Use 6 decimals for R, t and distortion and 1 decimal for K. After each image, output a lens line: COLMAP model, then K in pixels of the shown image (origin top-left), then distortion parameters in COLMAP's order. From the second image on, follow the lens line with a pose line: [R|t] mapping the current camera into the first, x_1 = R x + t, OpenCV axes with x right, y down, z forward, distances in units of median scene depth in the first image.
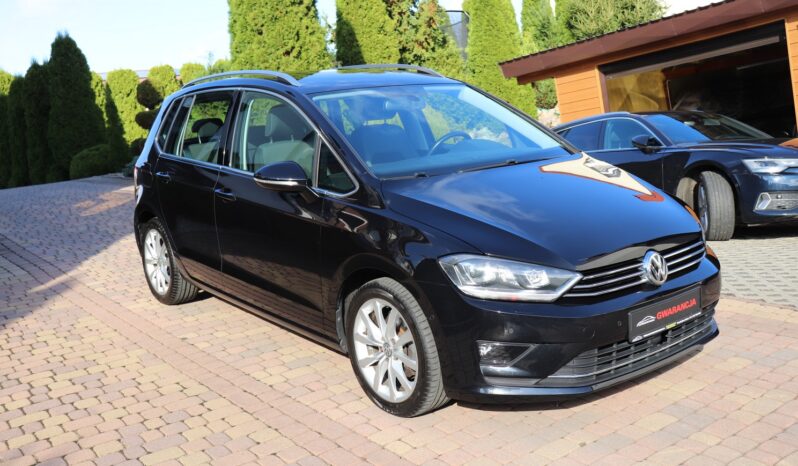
lens RADIAL K [[879.4, 0, 399.0], [0, 879.4, 233.0], [0, 0, 1]] dist [-0.039502, 0.021287]
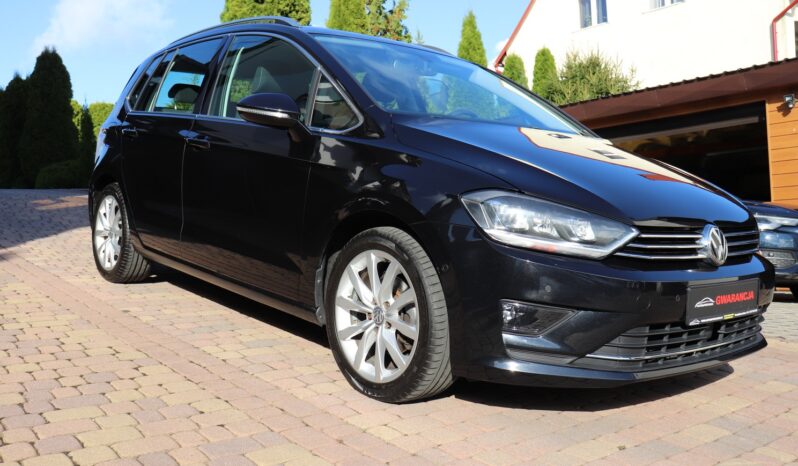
lens RADIAL K [[810.0, 0, 399.0], [0, 810.0, 233.0], [0, 0, 1]] dist [-0.095633, 0.146069]
pose [[0.992043, 0.112617, 0.056286, -0.042930], [-0.105367, 0.987358, -0.118411, 0.138888], [-0.068910, 0.111538, 0.991368, 0.250890]]
